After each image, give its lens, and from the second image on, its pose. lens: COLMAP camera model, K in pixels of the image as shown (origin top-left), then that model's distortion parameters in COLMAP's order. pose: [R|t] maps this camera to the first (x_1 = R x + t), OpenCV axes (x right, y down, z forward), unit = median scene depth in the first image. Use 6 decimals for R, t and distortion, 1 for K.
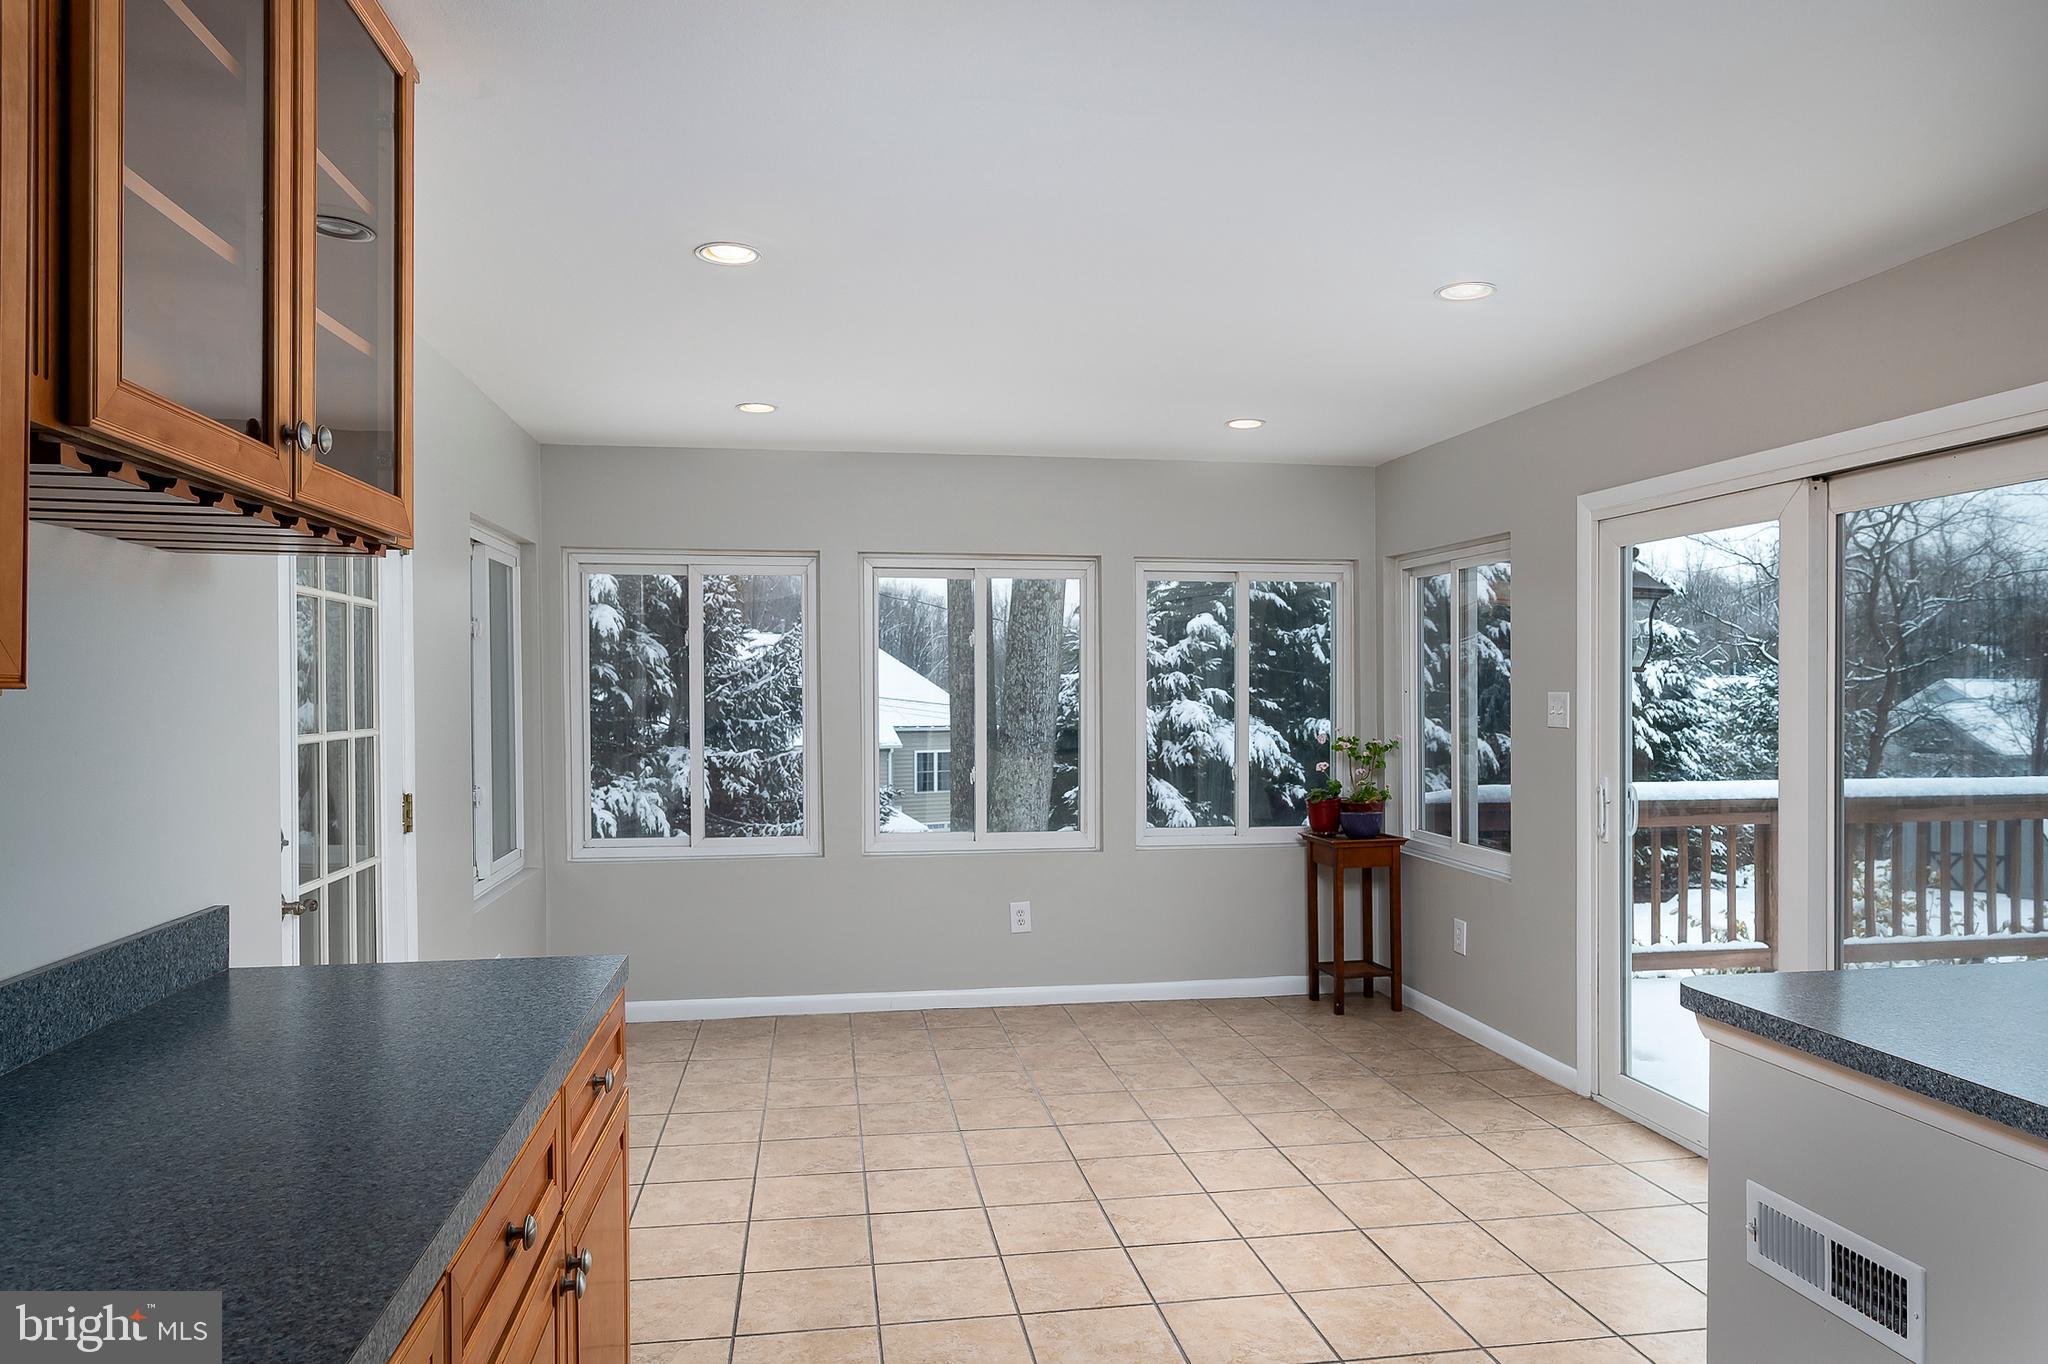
lens RADIAL K [[1281.9, 0, 1024.0], [0, 1281.9, 682.0], [0, 0, 1]] dist [-0.002063, -0.000154]
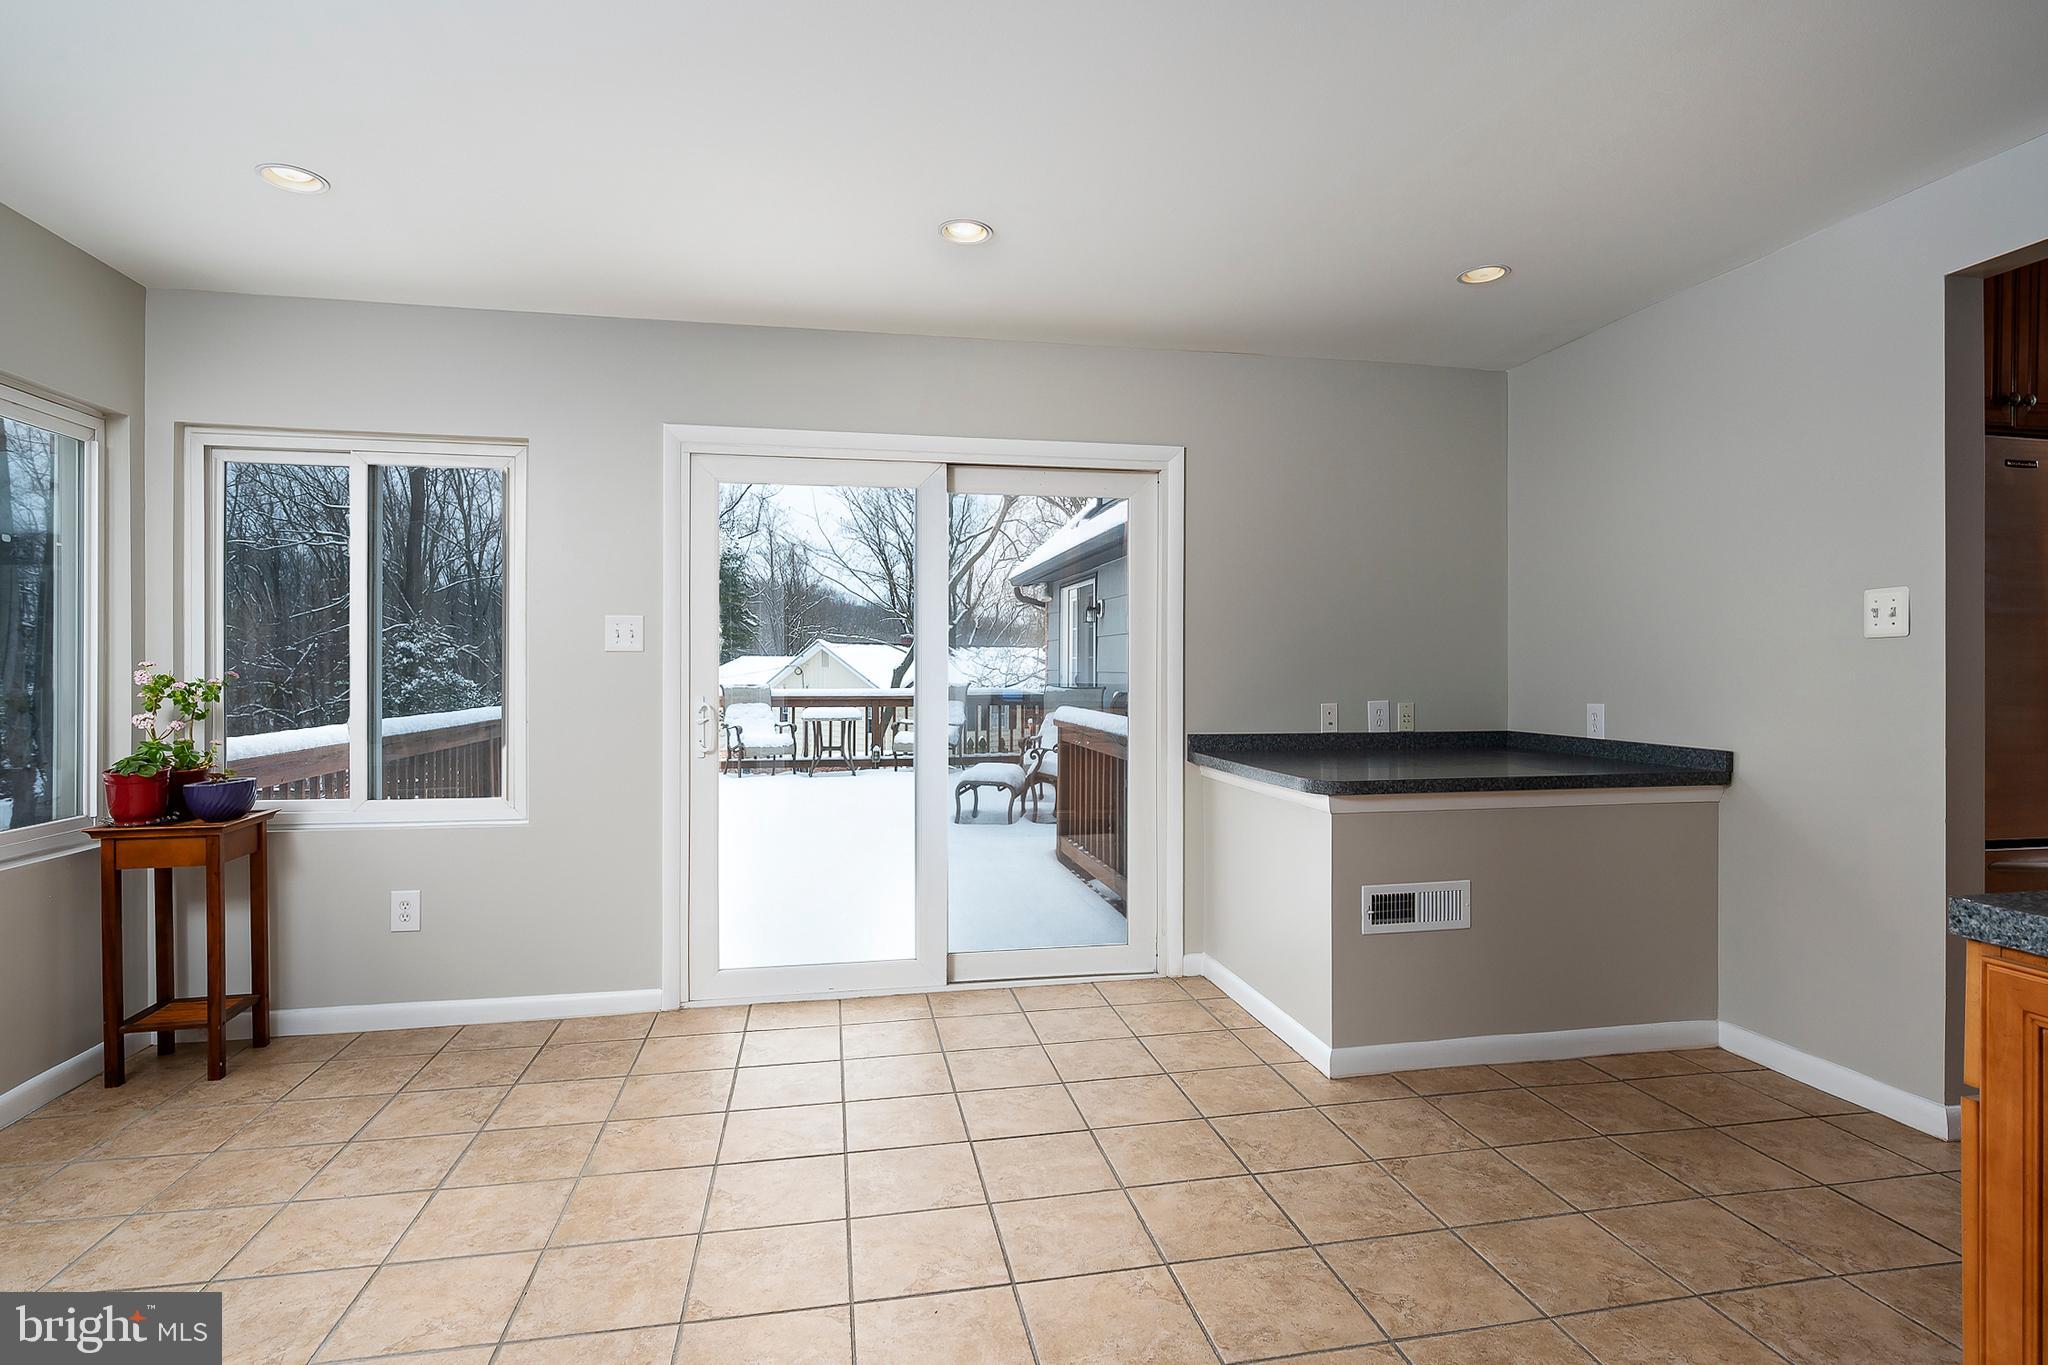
lens RADIAL K [[1049.5, 0, 1025.3], [0, 1049.5, 673.3], [0, 0, 1]] dist [-0.014840, 0.000441]
pose [[-0.029310, -0.001158, 0.999570, -0.362213], [-0.002969, 0.999995, 0.001071, 0.047307], [-0.999566, -0.002936, -0.029314, 0.664516]]
